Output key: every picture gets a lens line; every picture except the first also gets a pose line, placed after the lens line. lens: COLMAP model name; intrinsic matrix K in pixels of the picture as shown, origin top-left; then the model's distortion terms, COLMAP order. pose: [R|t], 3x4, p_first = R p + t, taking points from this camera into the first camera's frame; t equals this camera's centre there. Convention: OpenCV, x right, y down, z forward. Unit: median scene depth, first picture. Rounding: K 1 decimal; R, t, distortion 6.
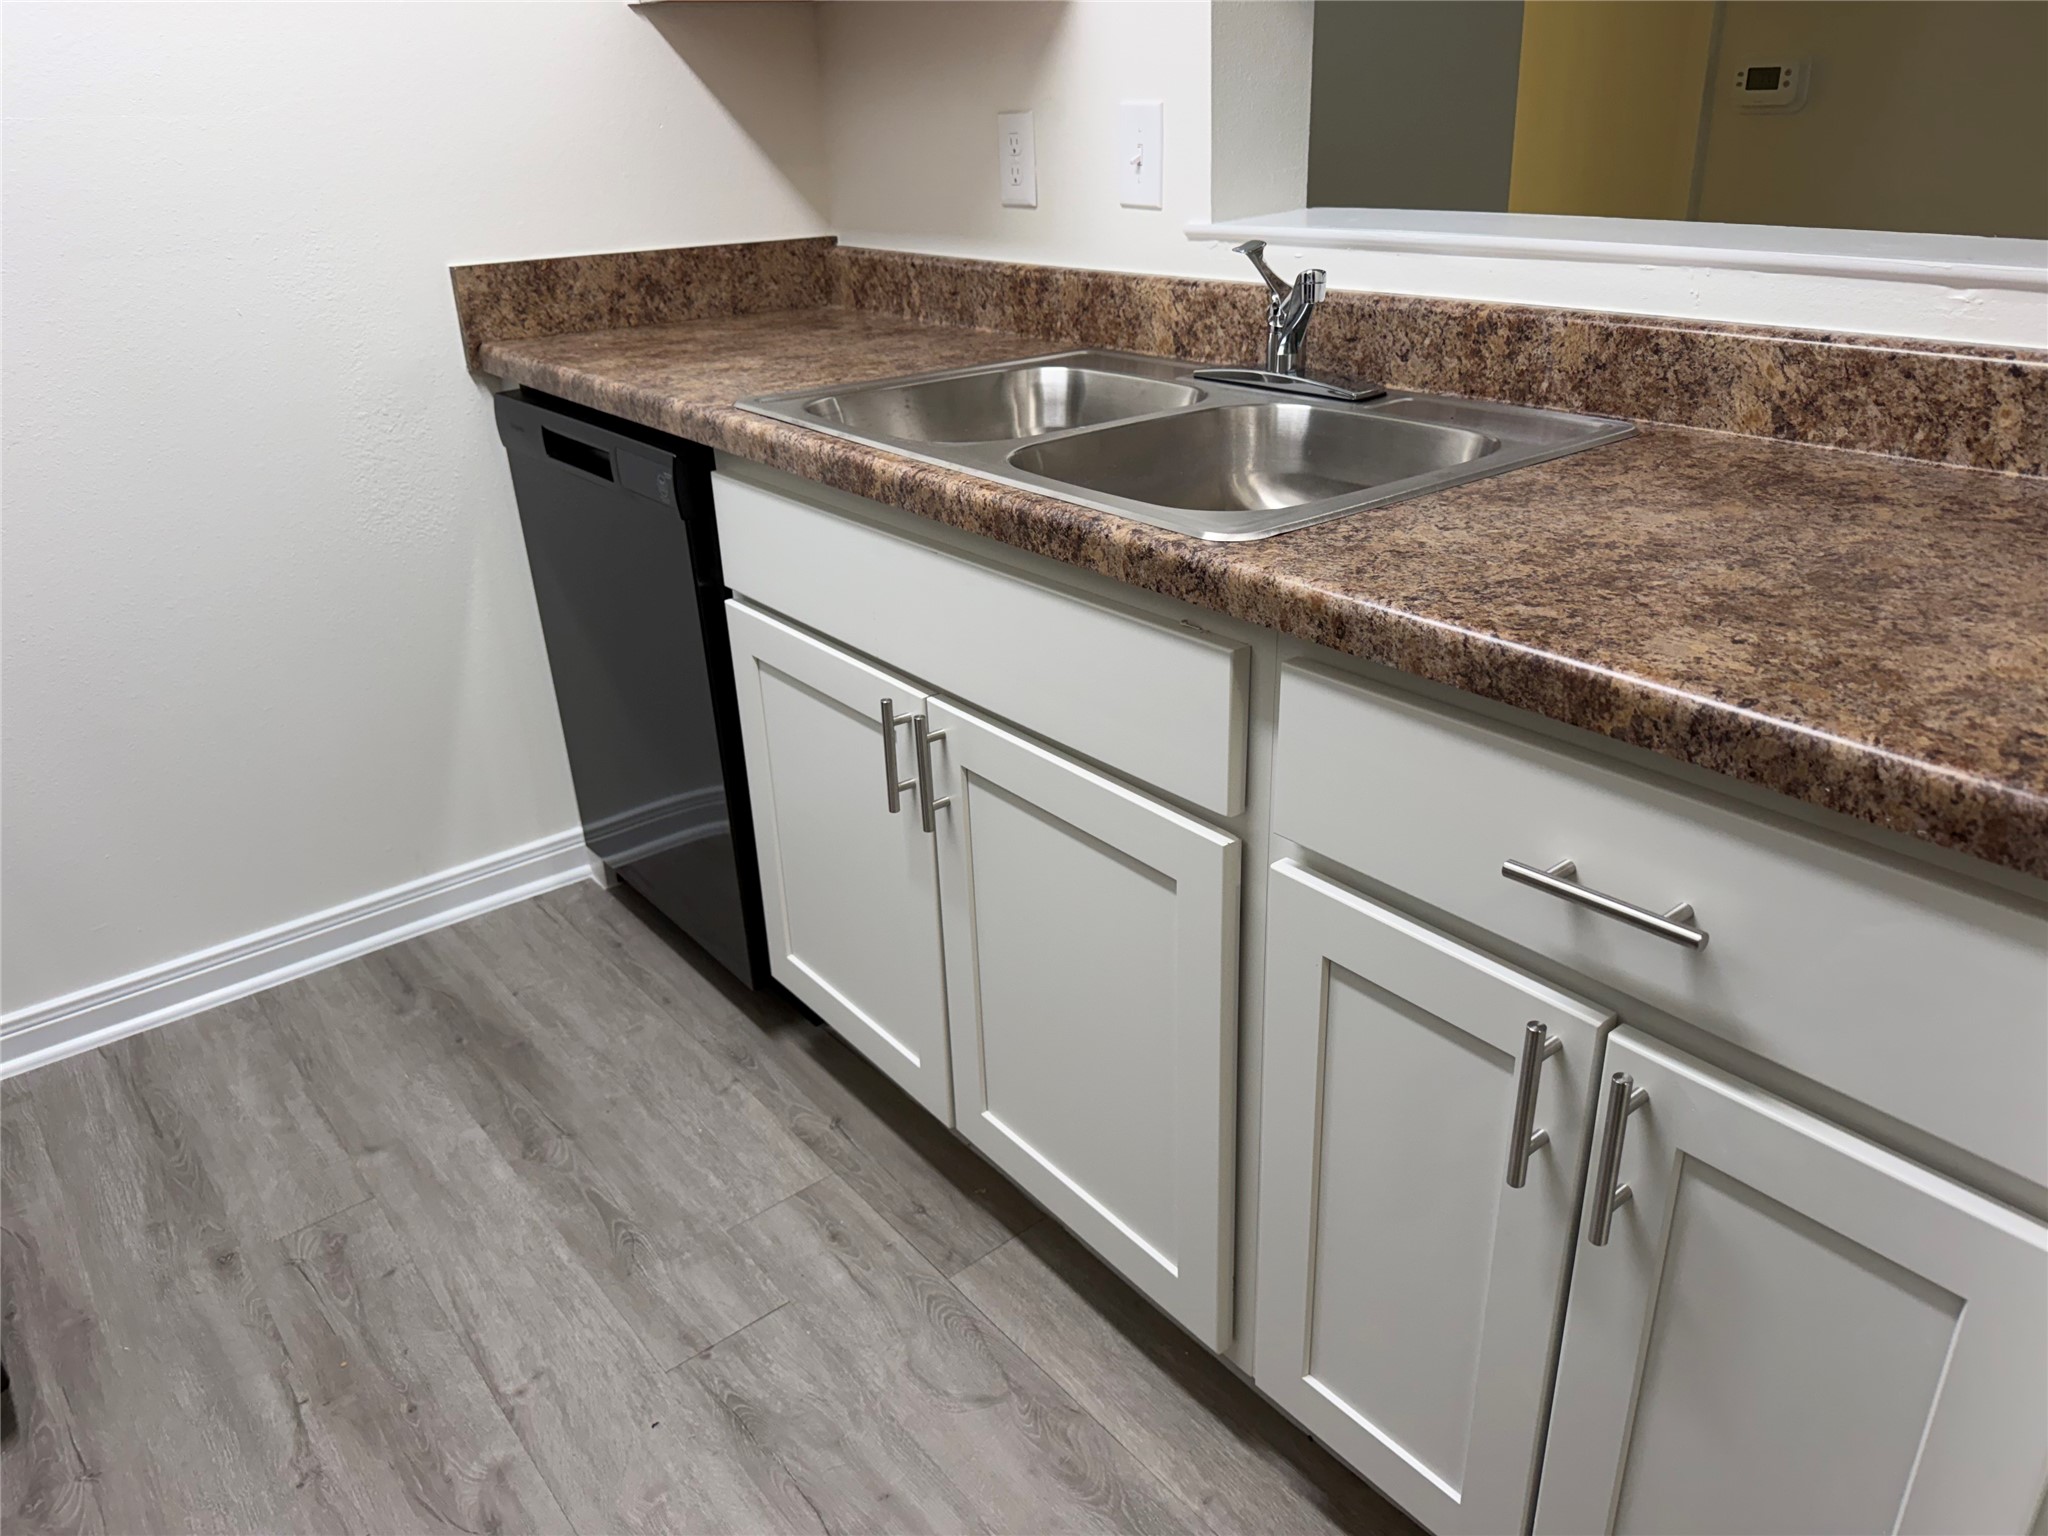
lens RADIAL K [[1435.3, 0, 1021.1], [0, 1435.3, 773.7], [0, 0, 1]] dist [0.070928, -0.118900]
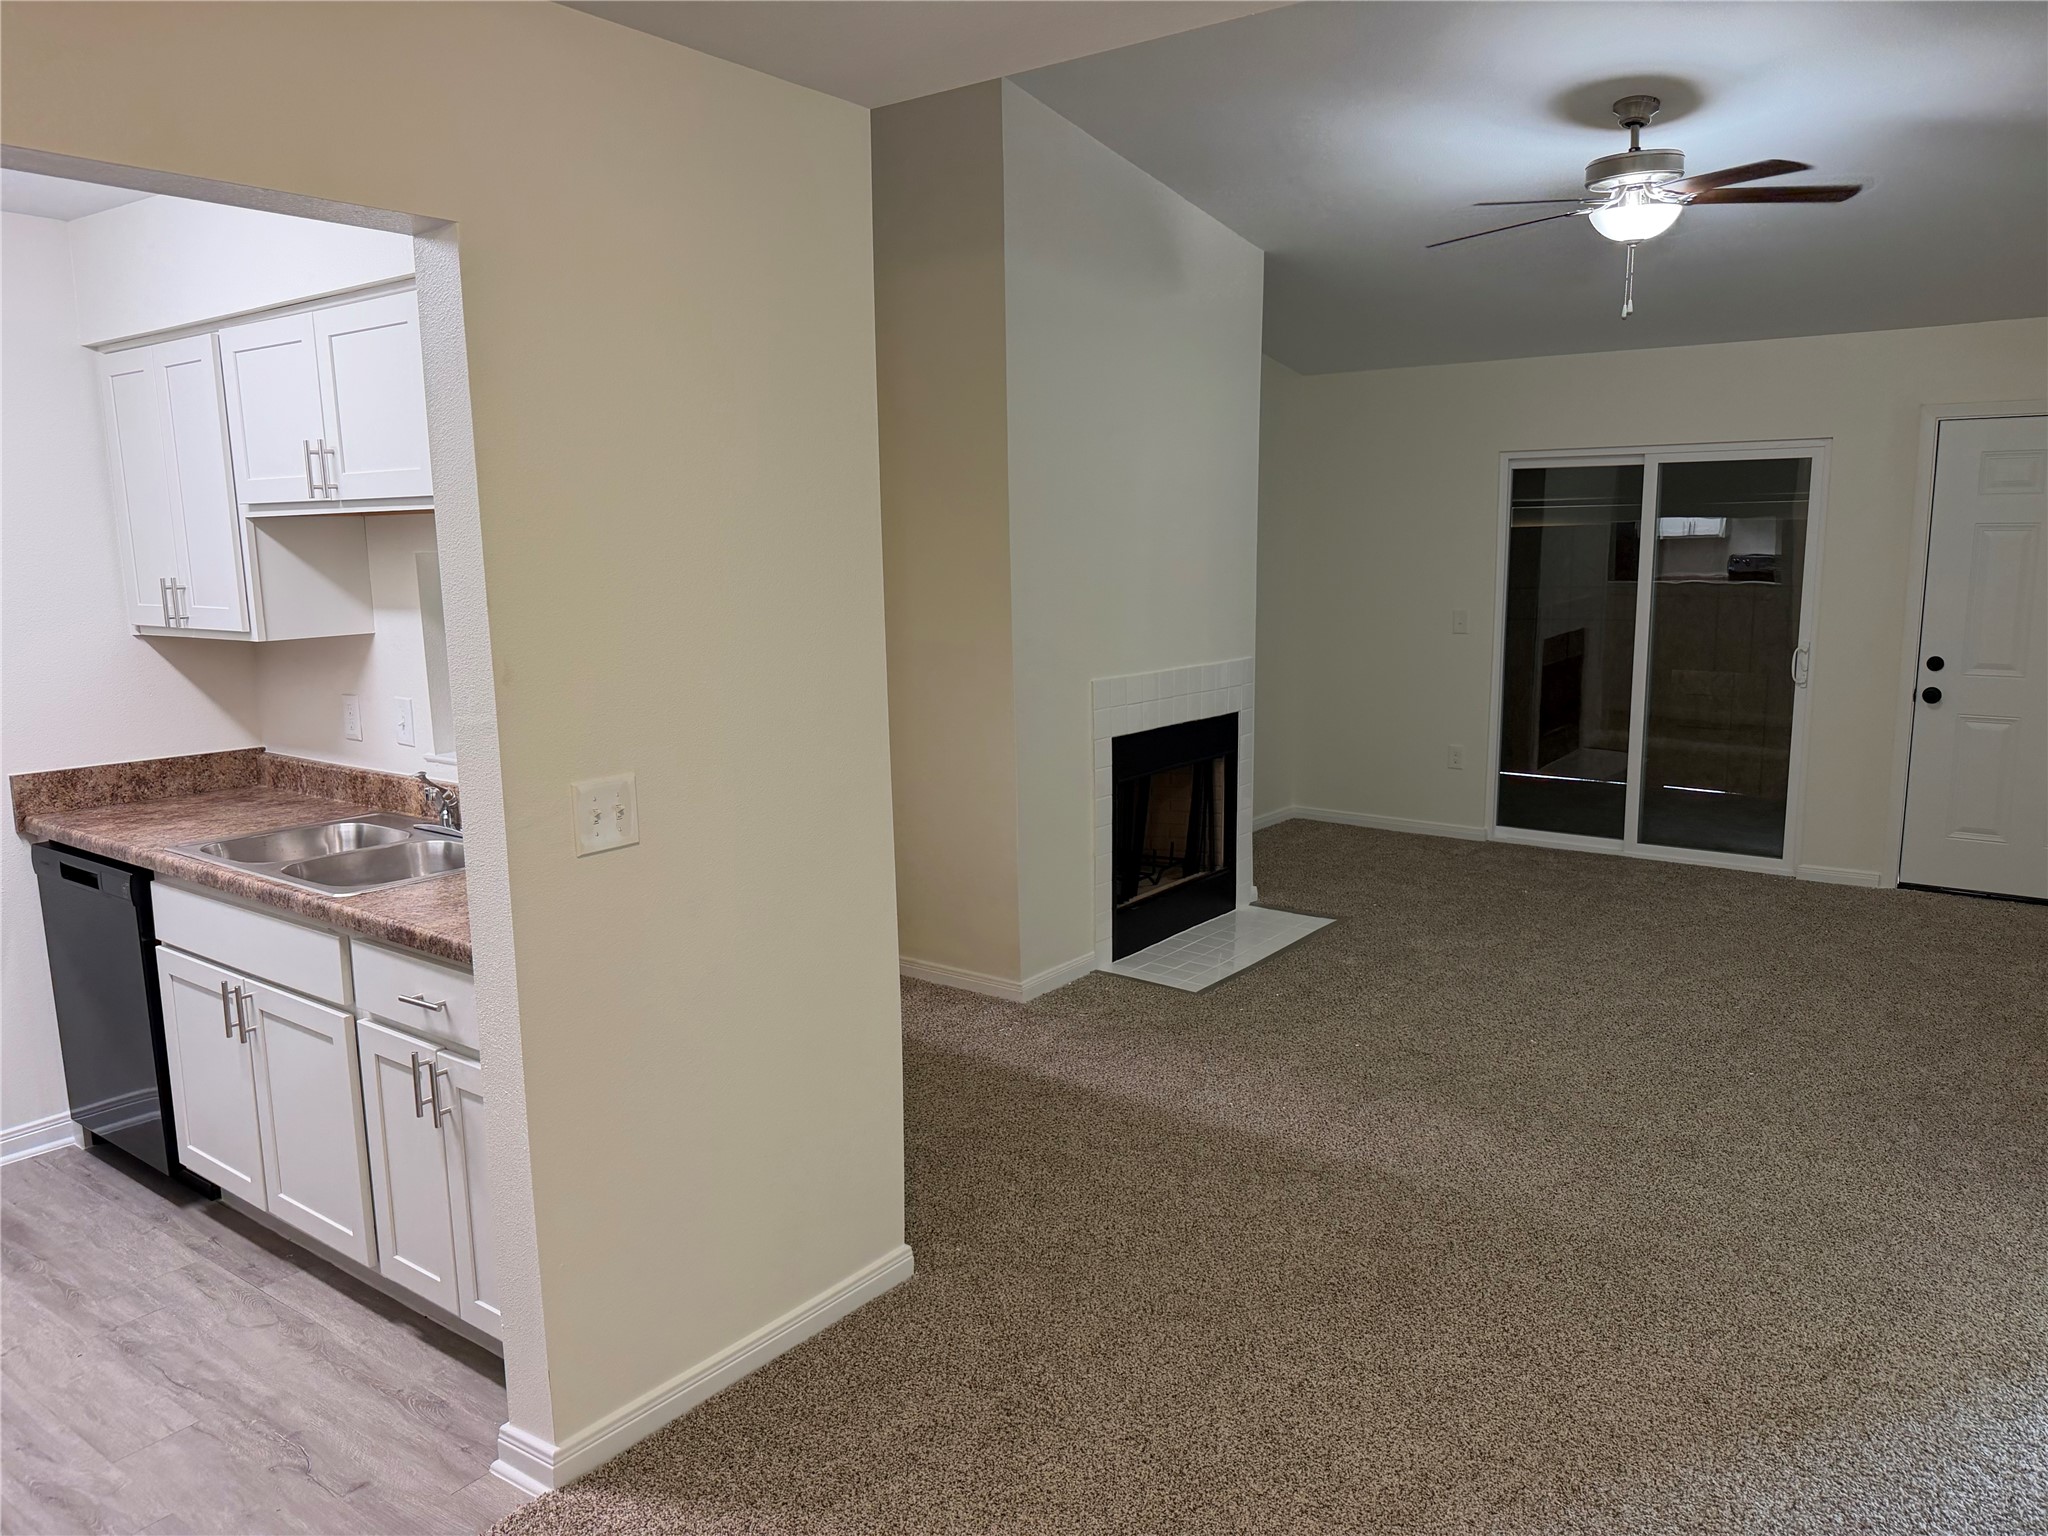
lens RADIAL K [[1472.5, 0, 1027.7], [0, 1472.5, 779.3], [0, 0, 1]] dist [0.009142, -0.017358]
pose [[0.967545, -0.020476, 0.251869, 0.450198], [0.087129, 0.962624, -0.256443, 0.284001], [-0.237205, 0.270065, 0.933166, -1.231163]]
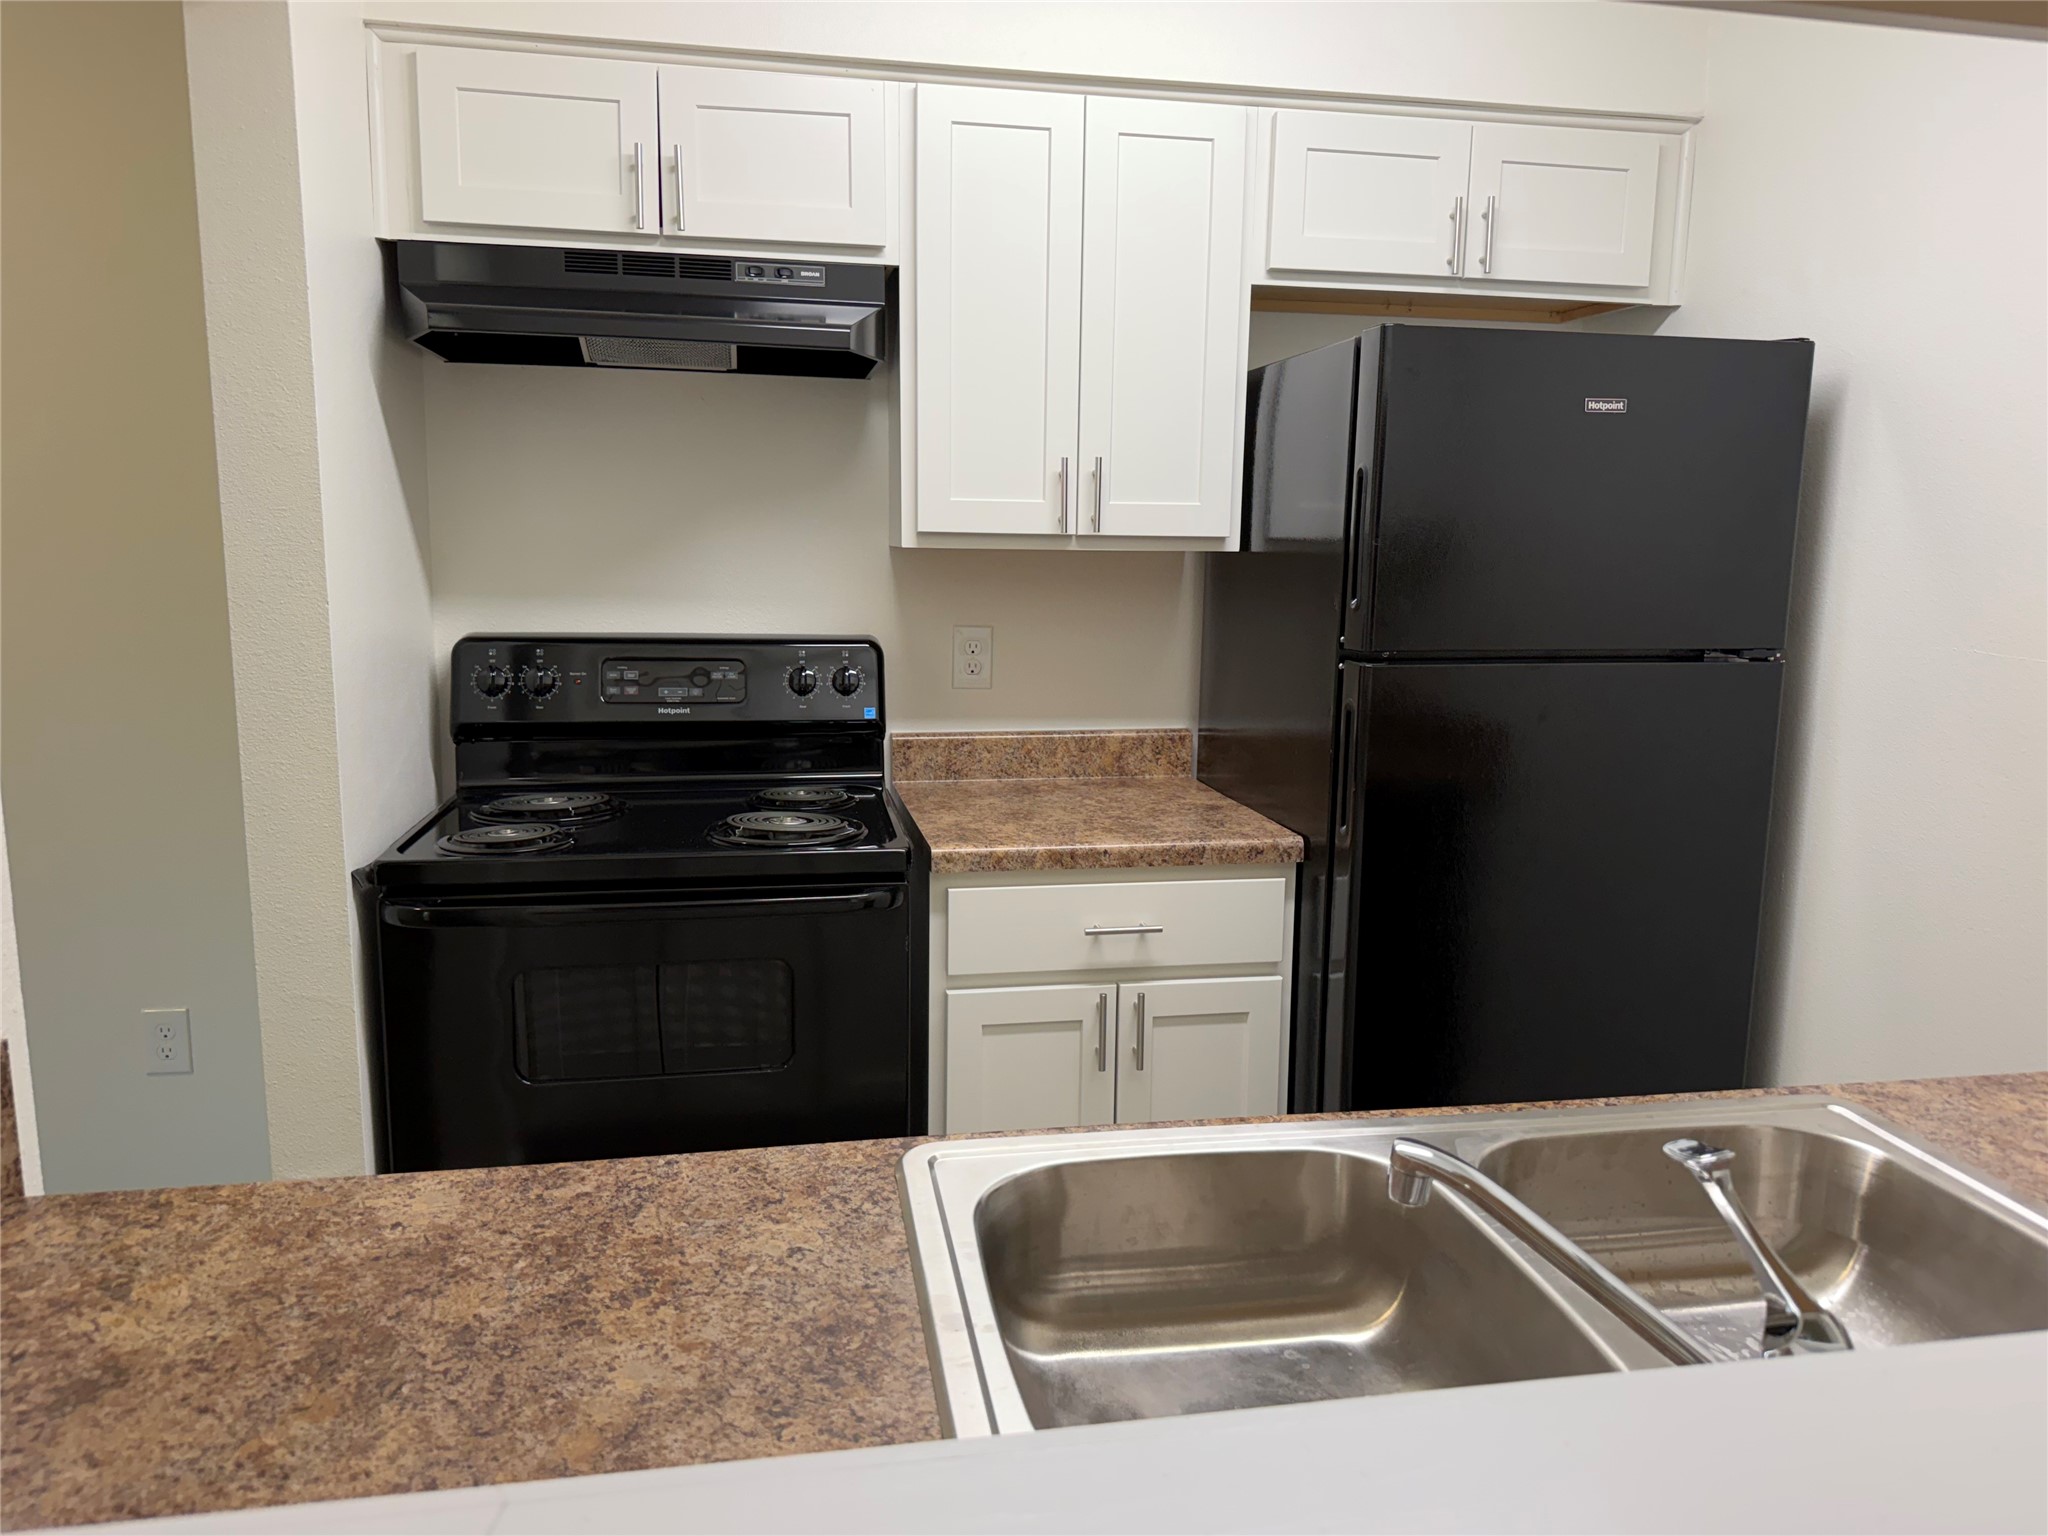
lens RADIAL K [[1435.3, 0, 1021.1], [0, 1435.3, 773.7], [0, 0, 1]] dist [0.070928, -0.118900]
pose [[-0.463401, 0.168841, -0.869915, 0.625052], [-0.371180, 0.854429, 0.363562, -0.520512], [0.804664, 0.491370, -0.333273, 0.830627]]
